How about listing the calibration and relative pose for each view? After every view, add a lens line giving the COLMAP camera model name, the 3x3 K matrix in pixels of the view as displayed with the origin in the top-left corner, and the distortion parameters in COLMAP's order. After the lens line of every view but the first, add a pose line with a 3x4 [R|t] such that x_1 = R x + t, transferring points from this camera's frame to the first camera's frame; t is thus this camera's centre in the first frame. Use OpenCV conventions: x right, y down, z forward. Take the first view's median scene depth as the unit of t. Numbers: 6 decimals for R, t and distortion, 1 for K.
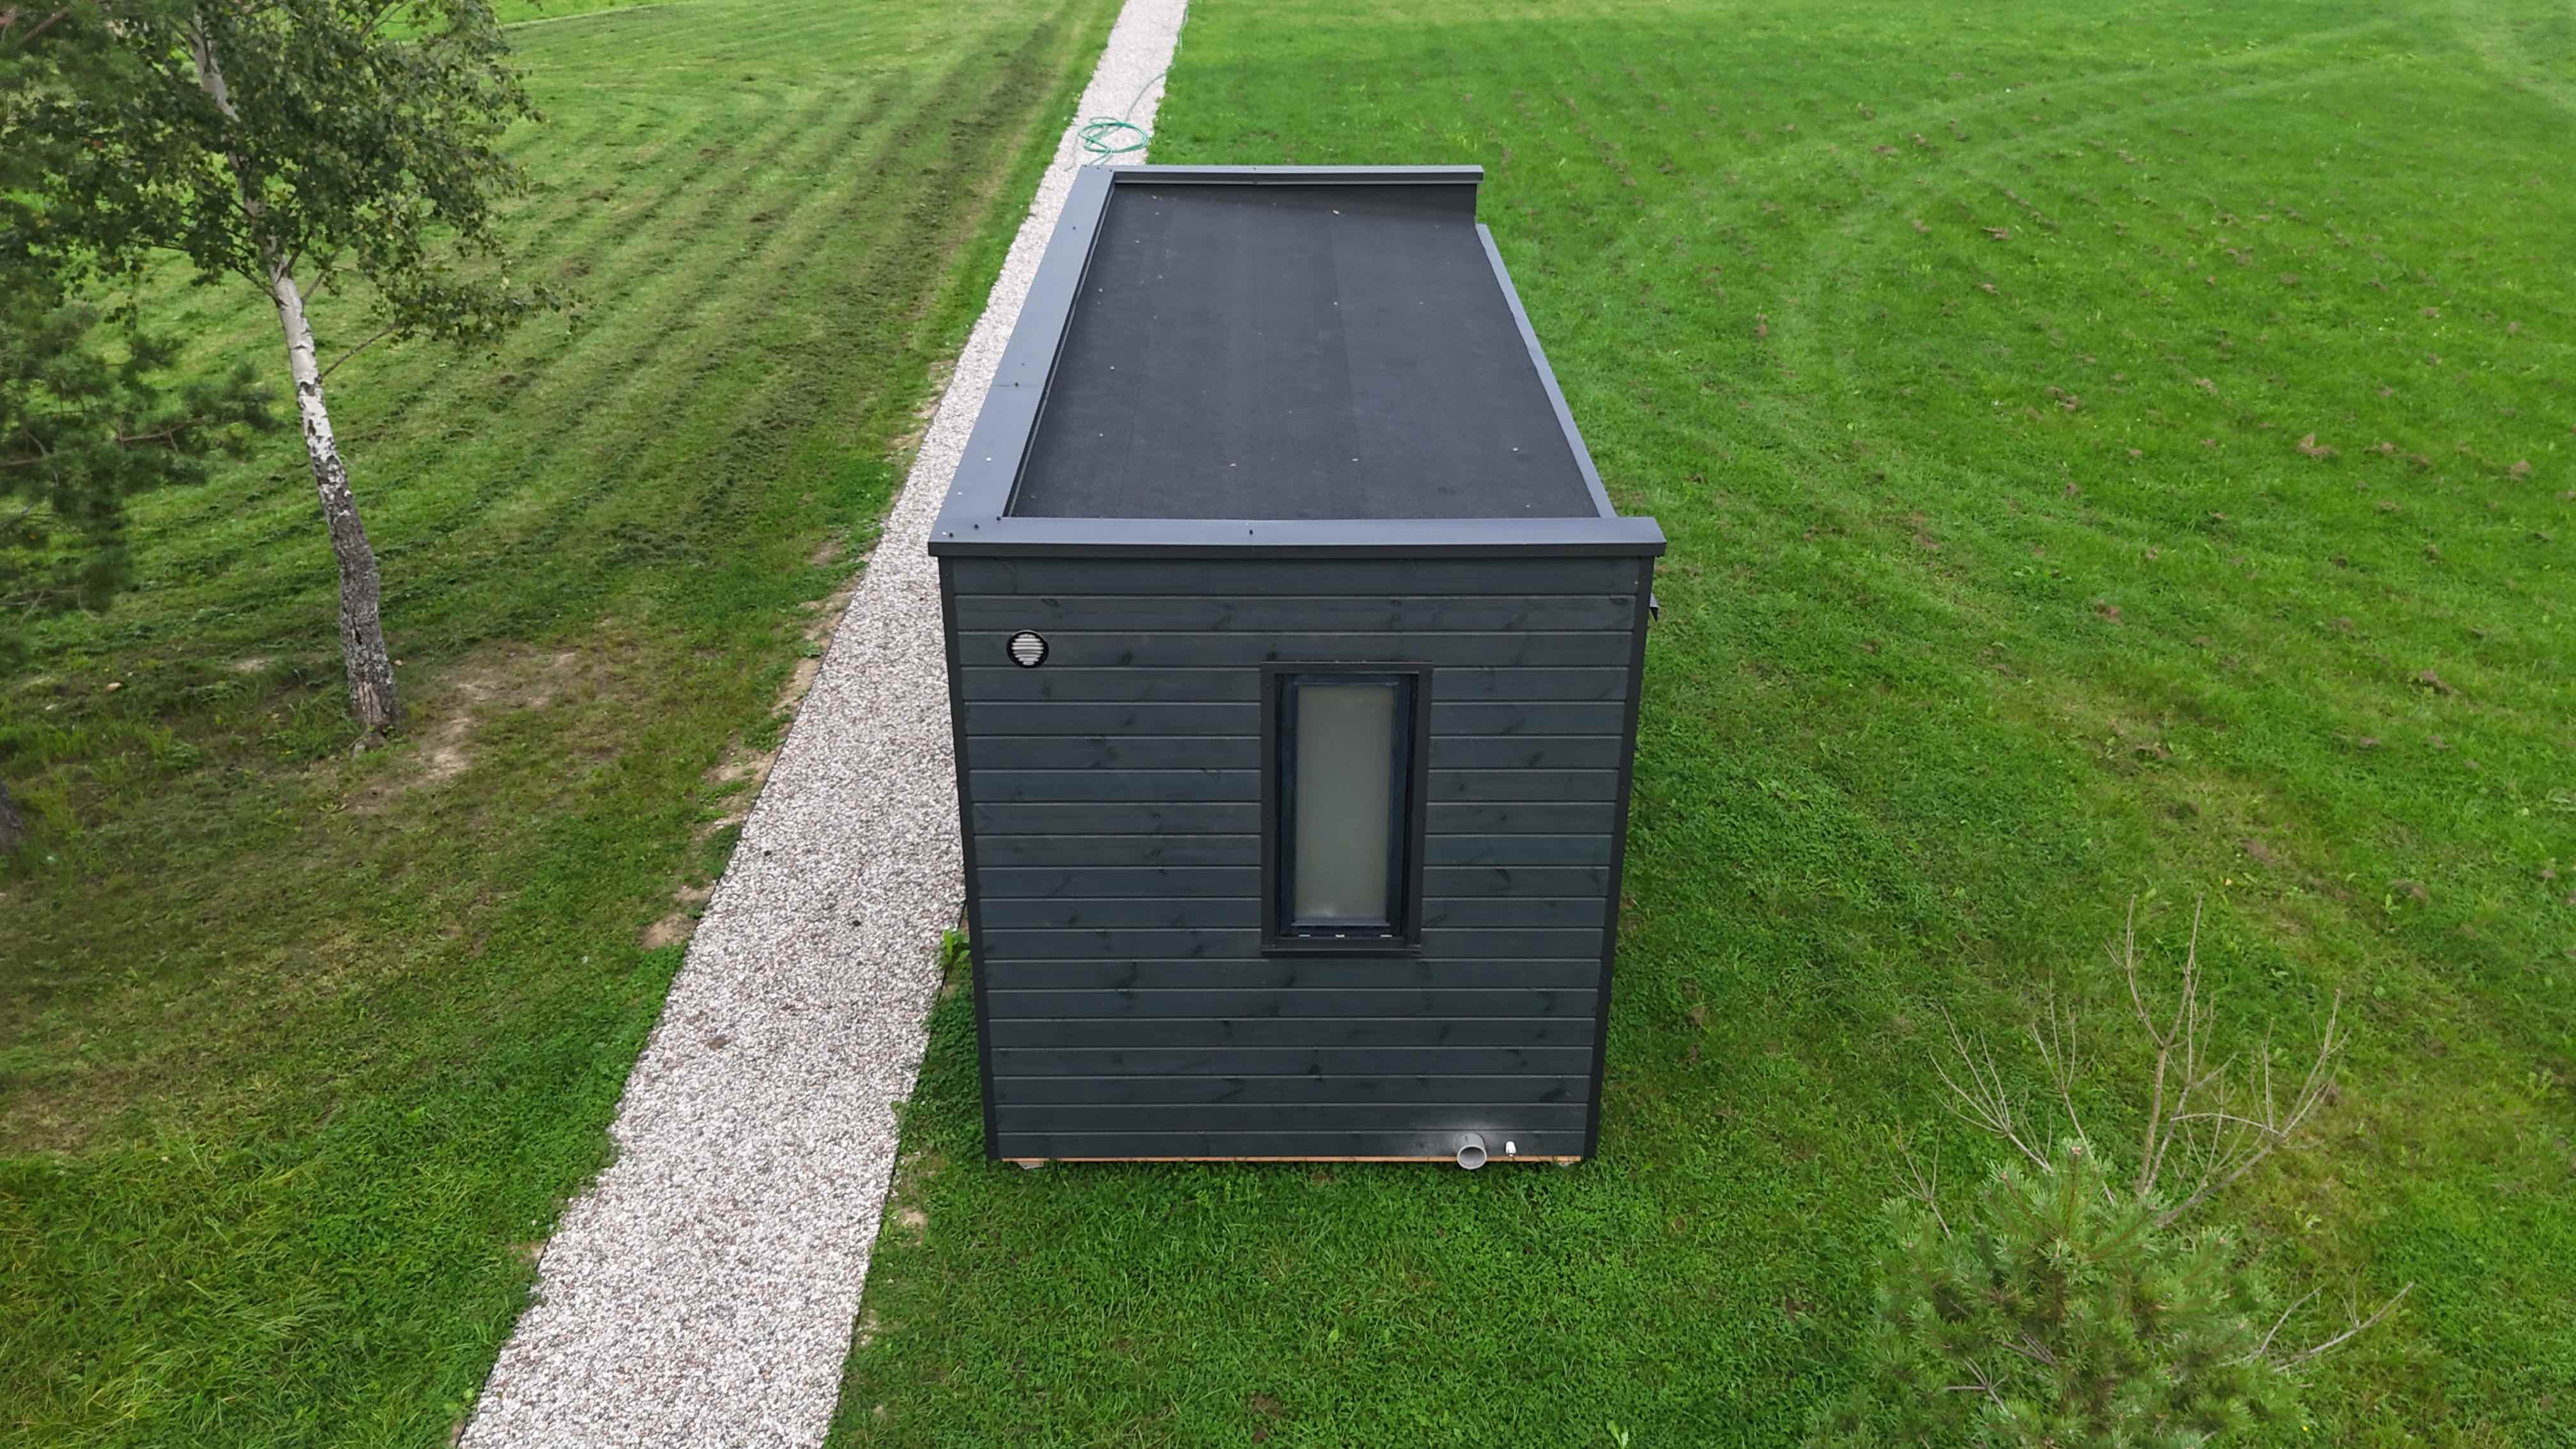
lens RADIAL K [[1938.9, 0, 1288.0], [0, 1938.9, 724.5], [0, 0, 1]] dist [-0.000132, -0.000040]
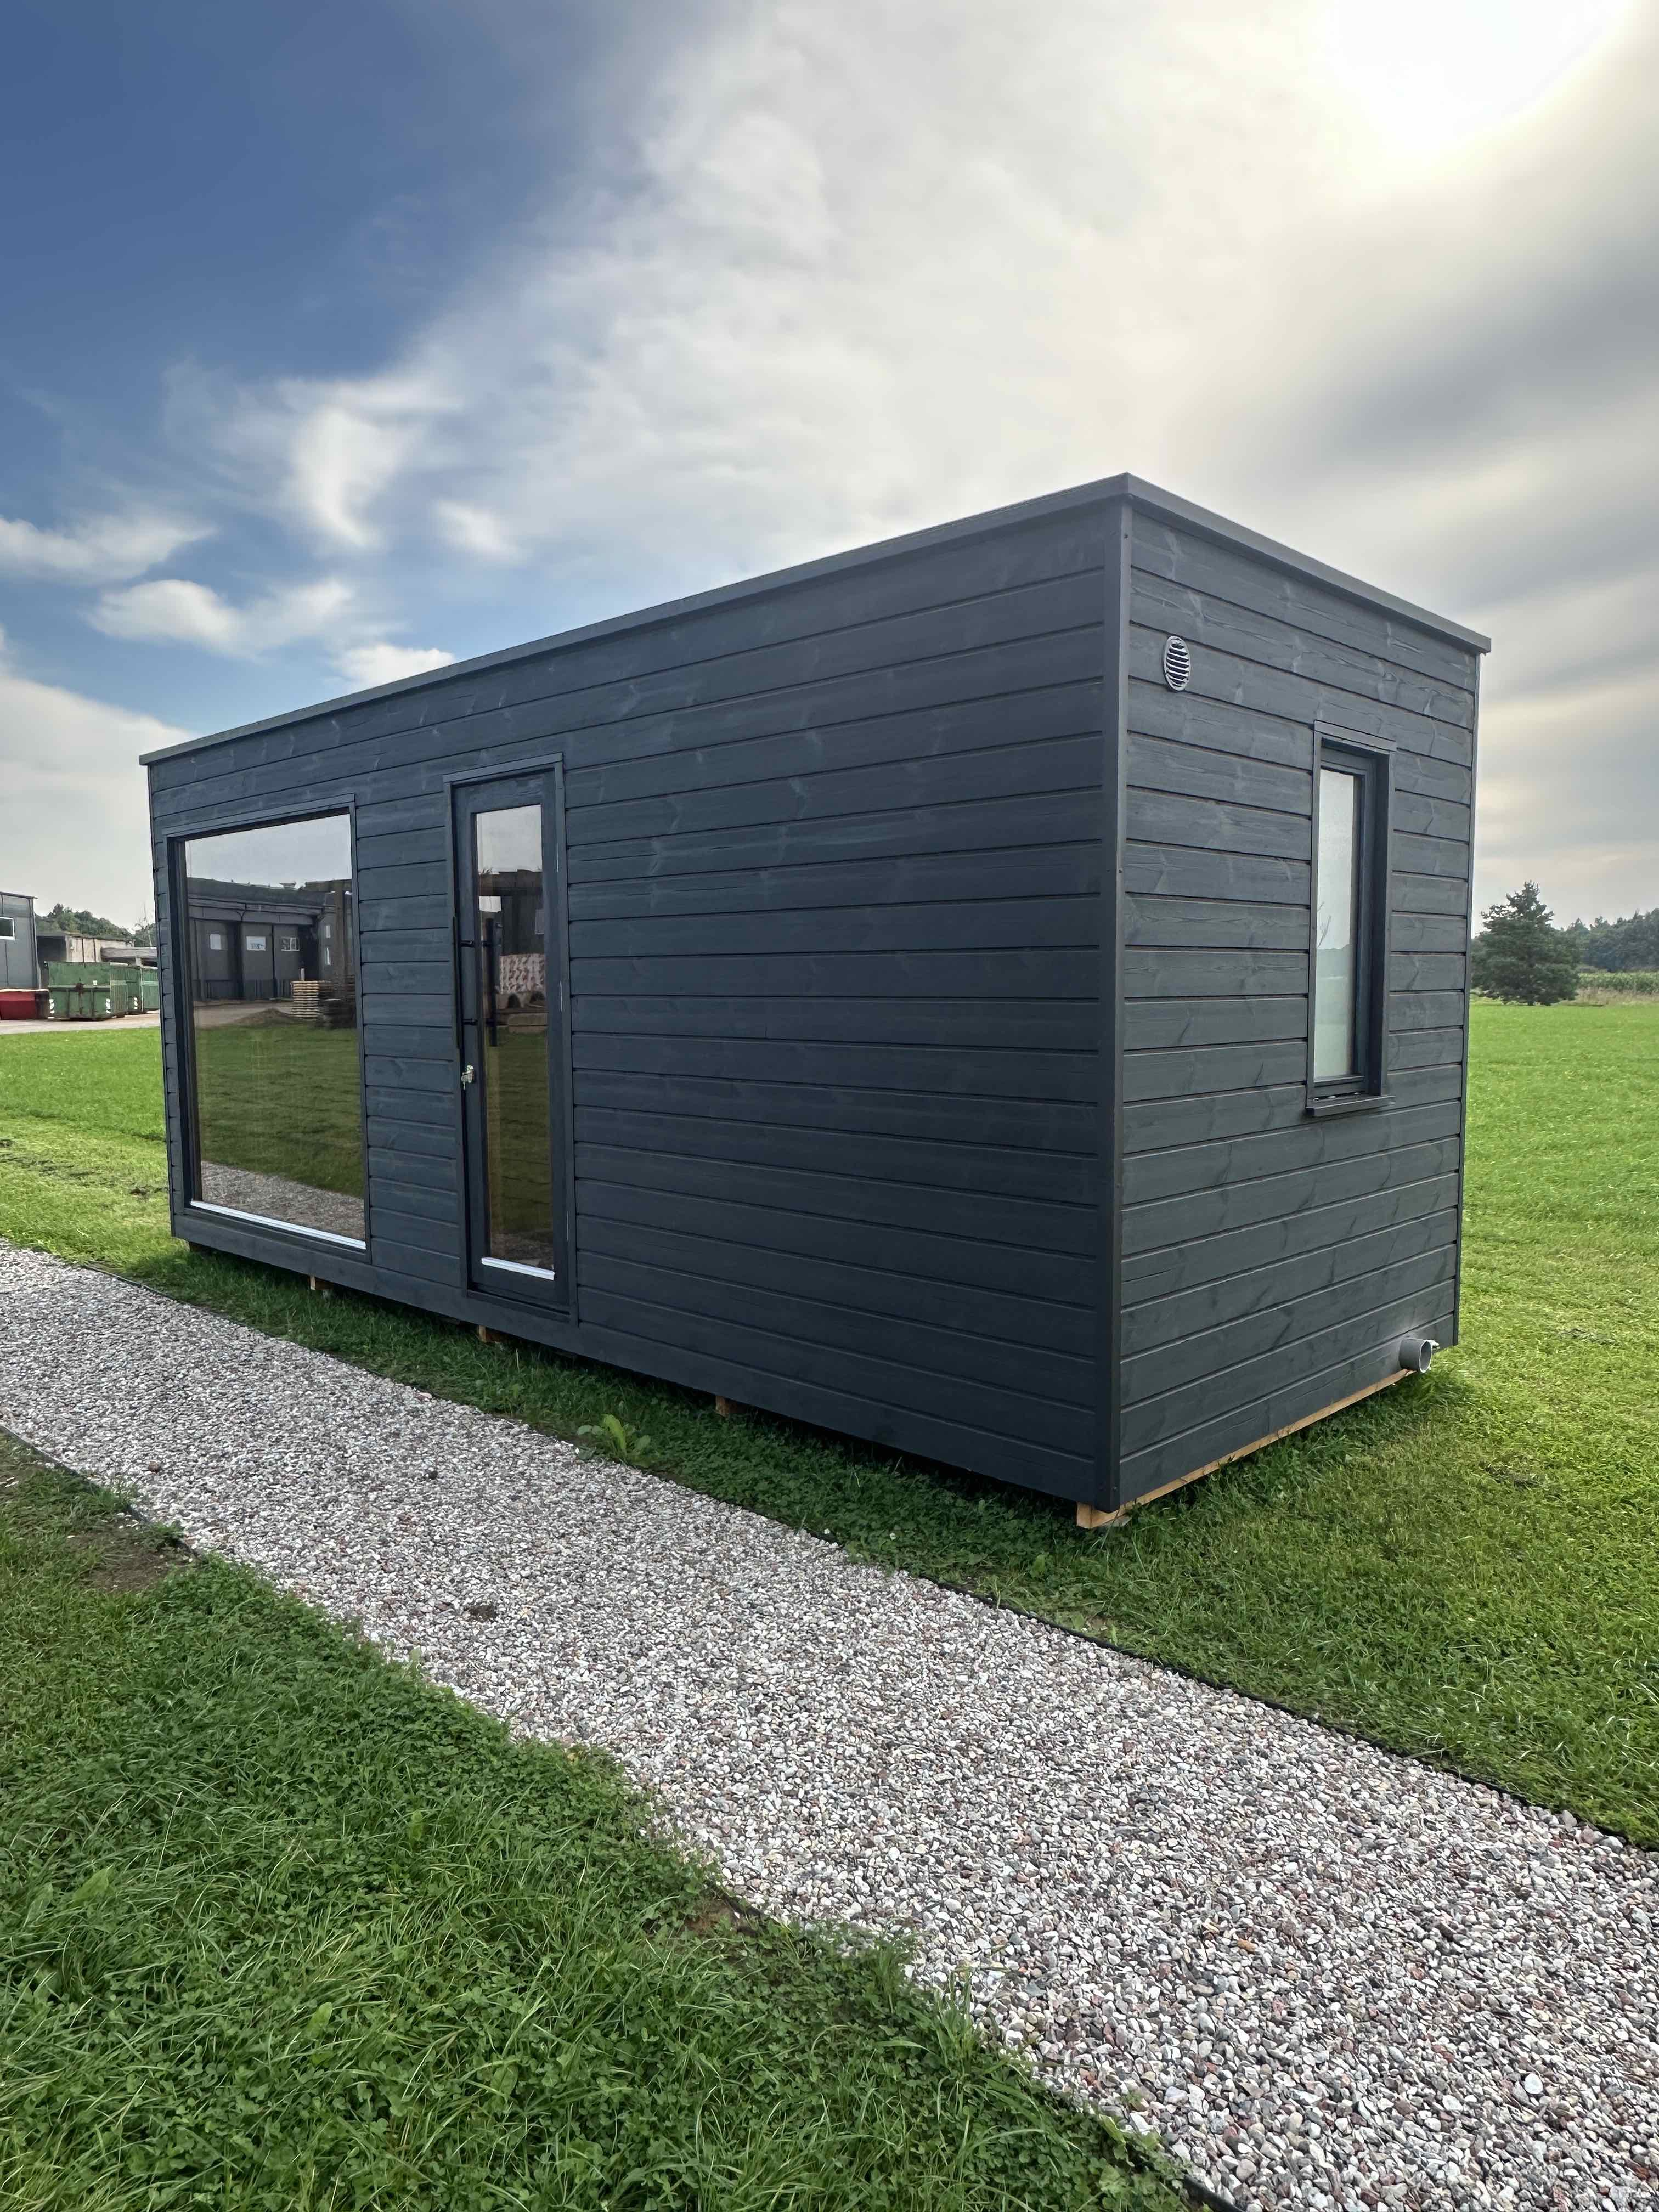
lens RADIAL K [[1446.1, 0, 843.8], [0, 1446.1, 1100.5], [0, 0, 1]] dist [0.001470, 0.001063]
pose [[0.701939, -0.073203, 0.708465, -0.589448], [0.335106, 0.911672, -0.237820, 0.192682], [-0.628479, 0.404346, 0.664469, 0.708374]]
